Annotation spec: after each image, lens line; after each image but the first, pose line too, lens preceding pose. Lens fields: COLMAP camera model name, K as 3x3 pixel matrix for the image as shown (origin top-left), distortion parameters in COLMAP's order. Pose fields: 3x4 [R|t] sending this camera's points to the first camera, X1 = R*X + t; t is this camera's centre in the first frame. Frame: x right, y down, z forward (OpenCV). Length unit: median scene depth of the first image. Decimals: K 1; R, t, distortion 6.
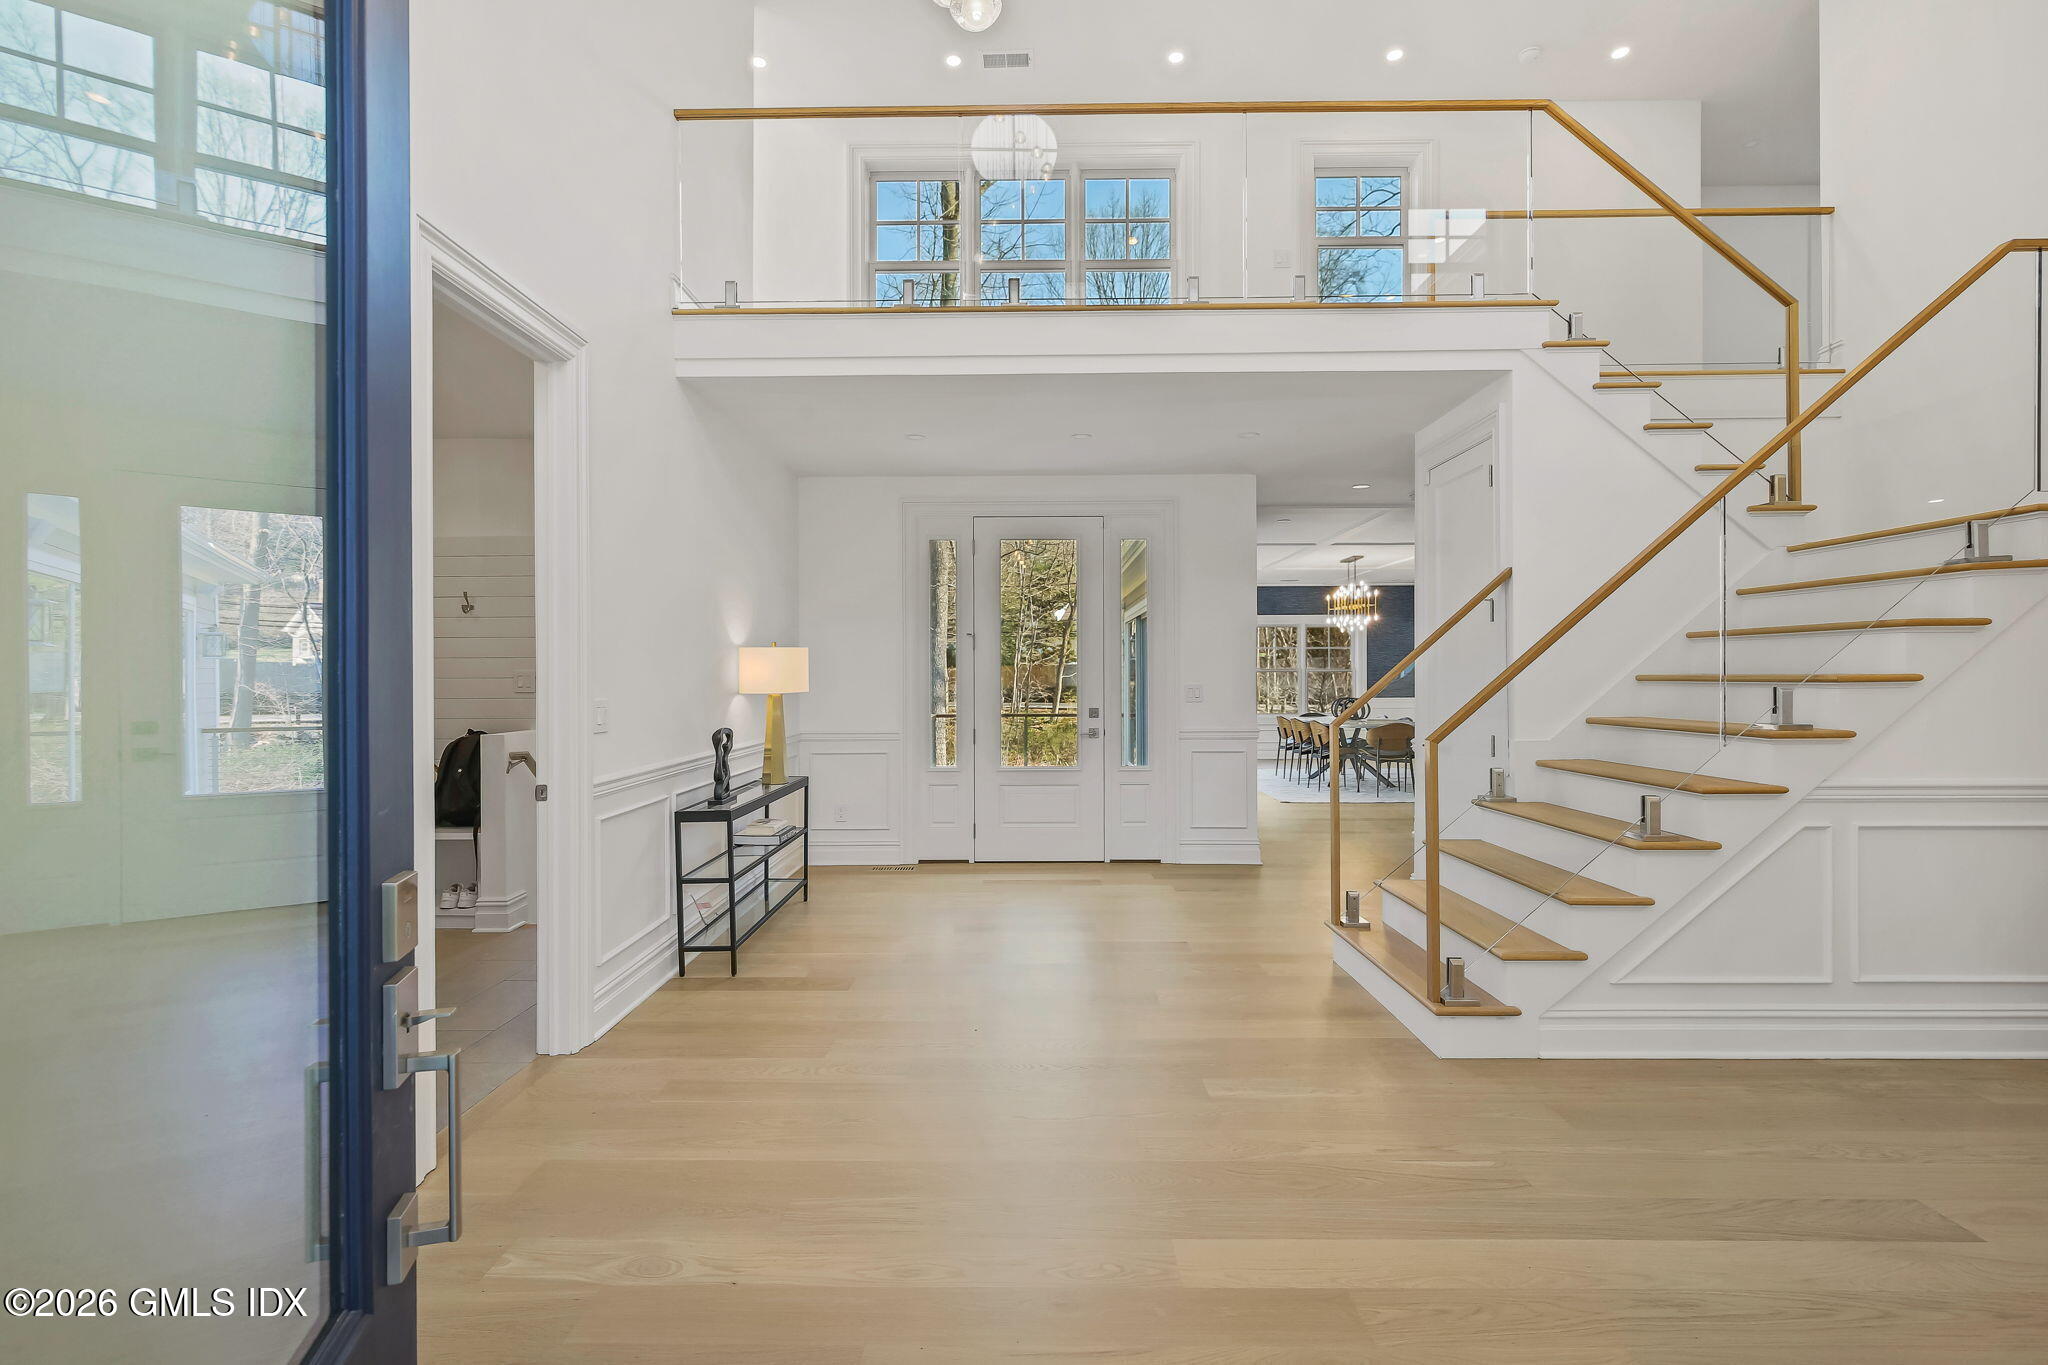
lens RADIAL K [[948.6, 0, 1024.0], [0, 948.6, 682.5], [0, 0, 1]] dist [0.002310, 0.000268]
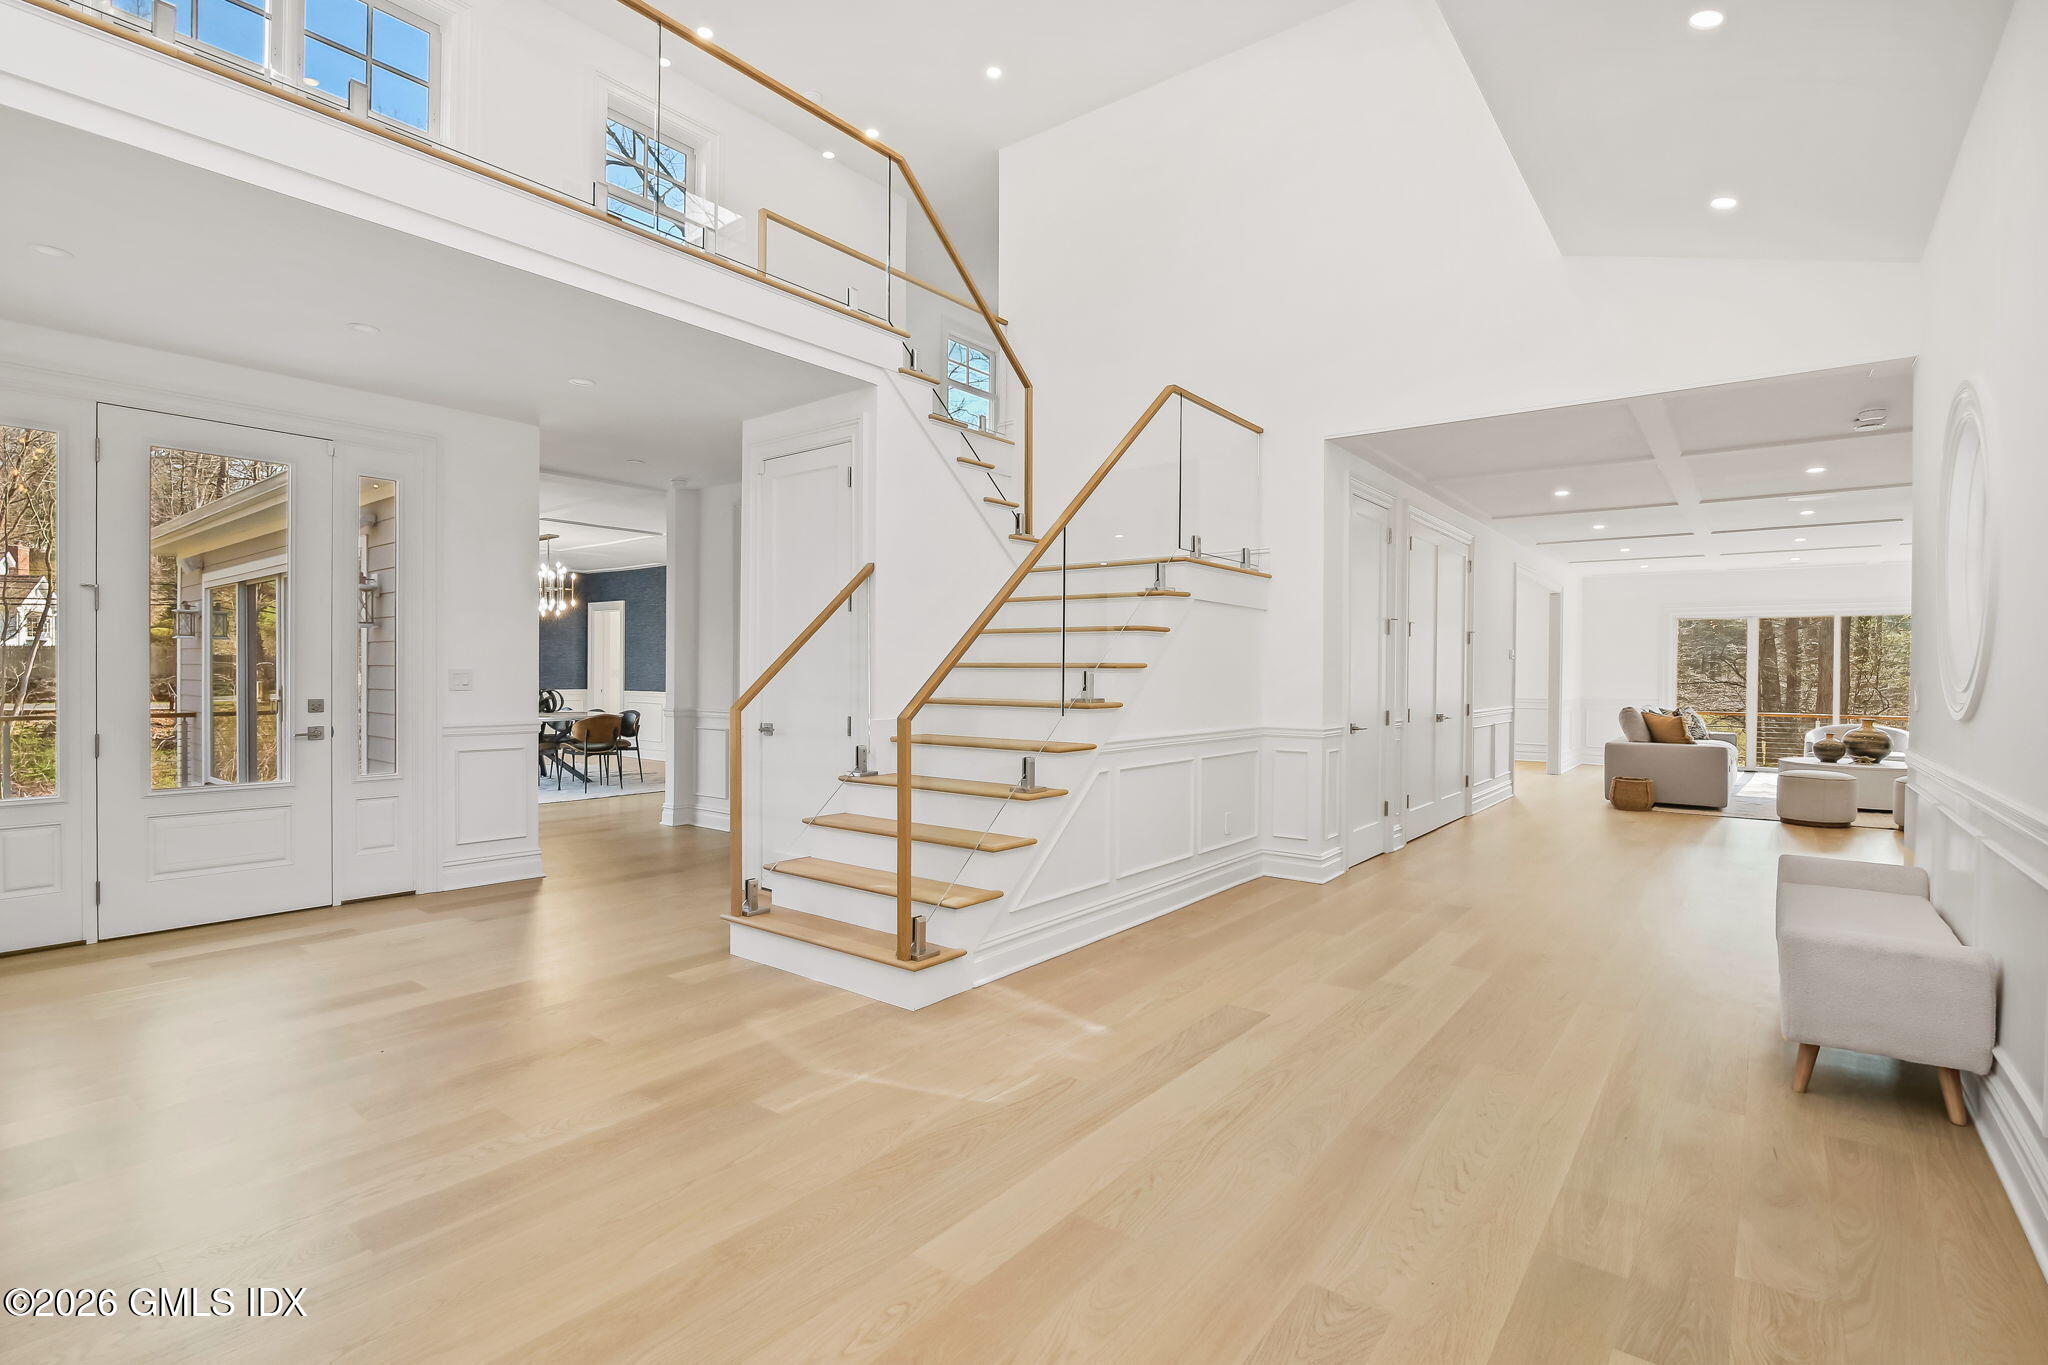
lens RADIAL K [[959.0, 0, 1021.0], [0, 959.0, 689.1], [0, 0, 1]] dist [-0.025448, 0.000352]
pose [[0.608489, -0.003346, 0.793555, -0.318398], [-0.005645, 0.999948, 0.008544, 0.017382], [-0.793542, -0.009679, 0.608438, 0.222899]]
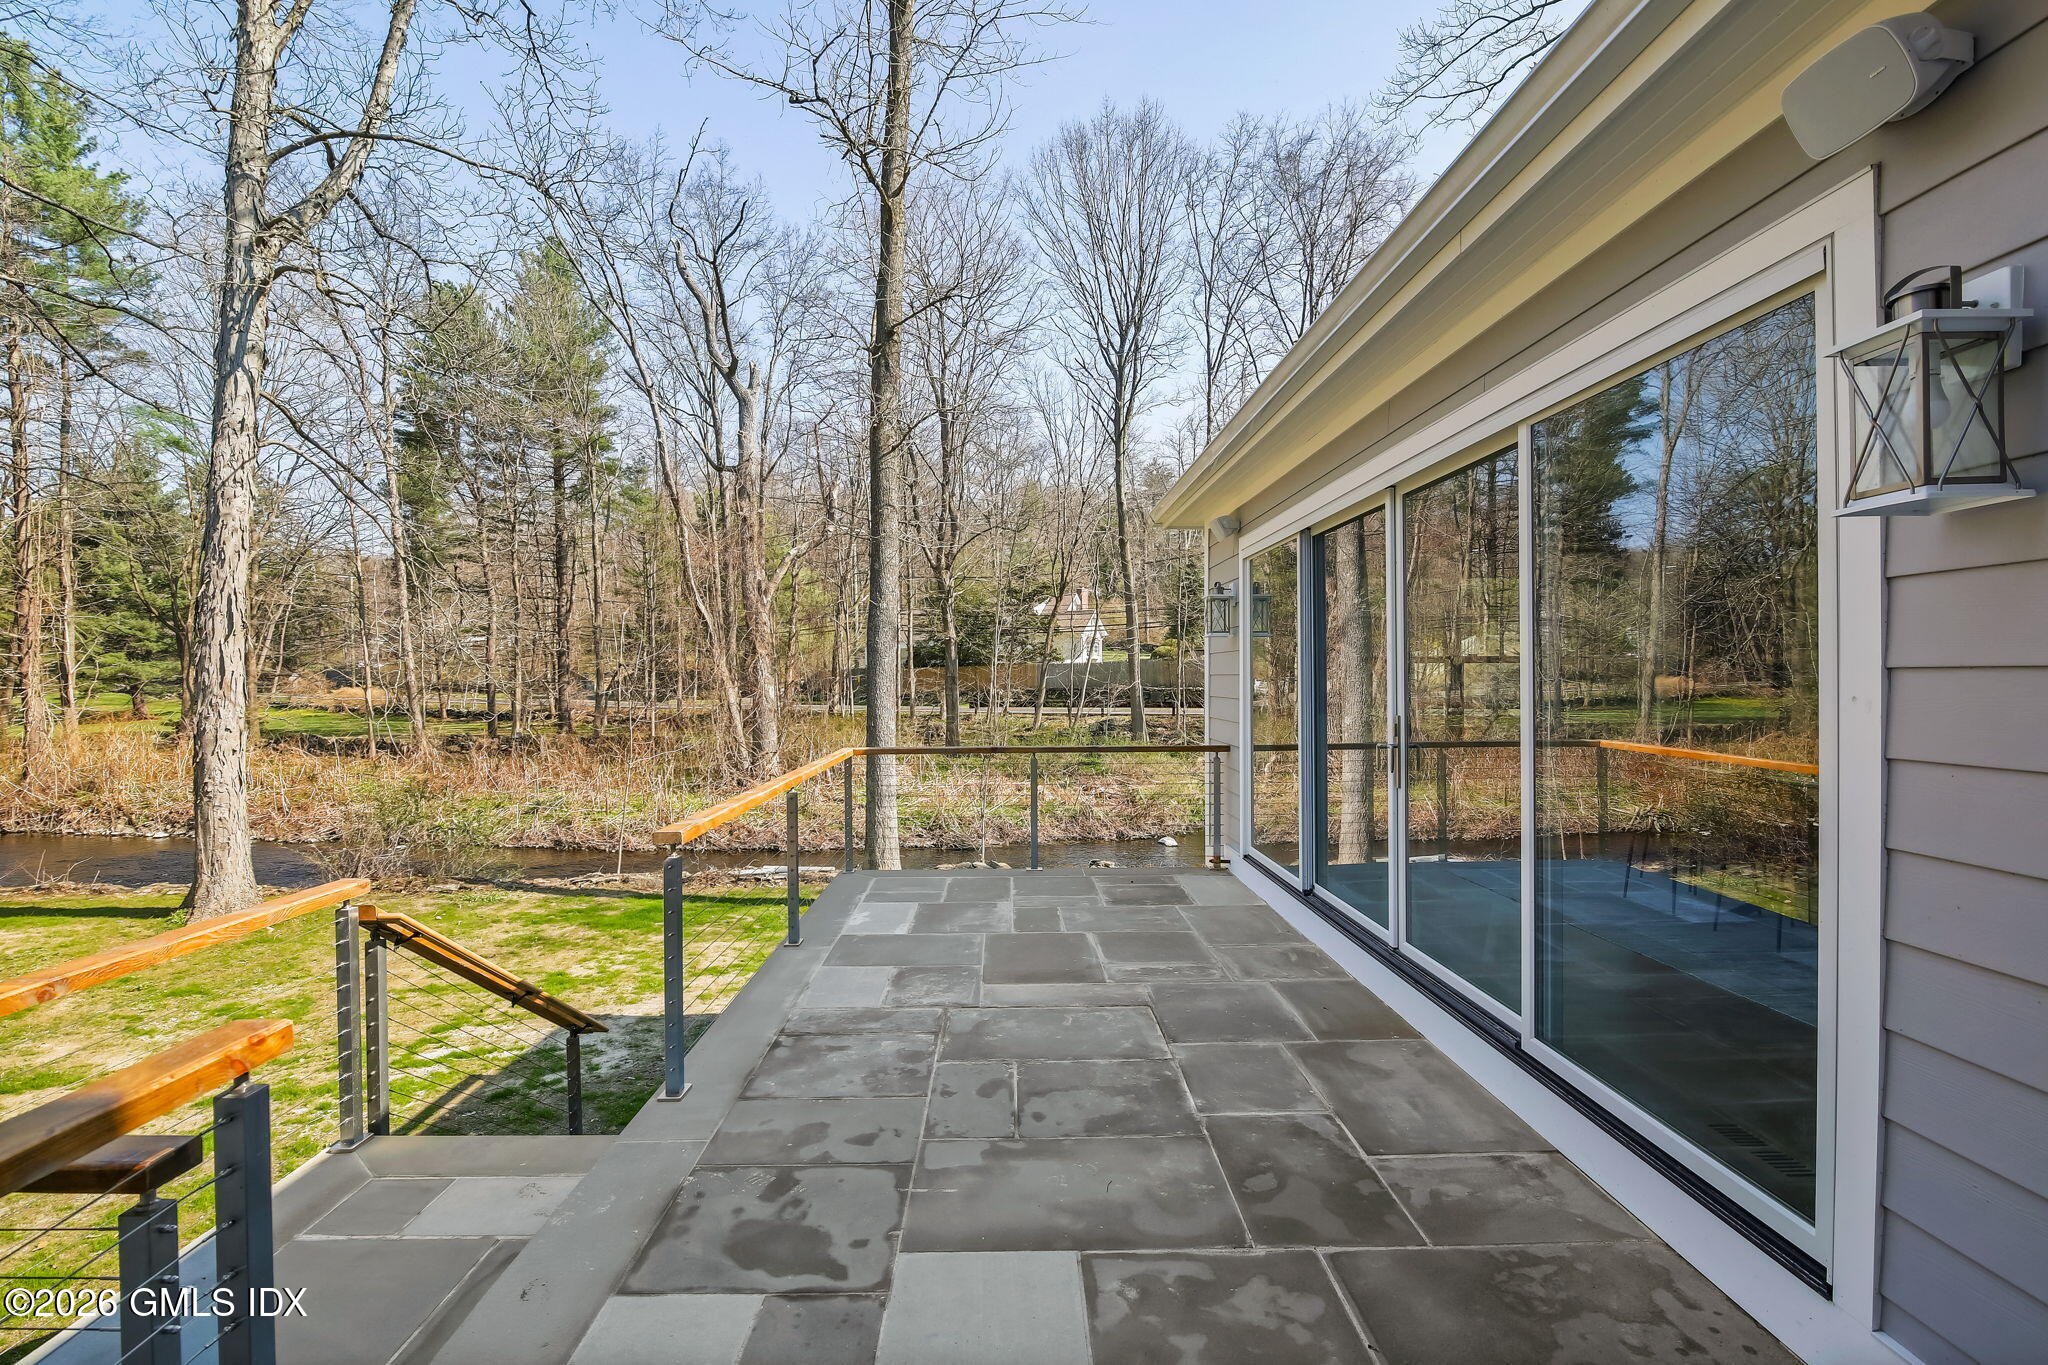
lens RADIAL K [[948.6, 0, 1024.0], [0, 948.6, 682.5], [0, 0, 1]] dist [0.002310, 0.000268]
pose [[0.999565, -0.004713, 0.029112, -0.078040], [0.004788, 0.999985, -0.002516, 0.000144], [-0.029100, 0.002654, 0.999573, 1.870873]]
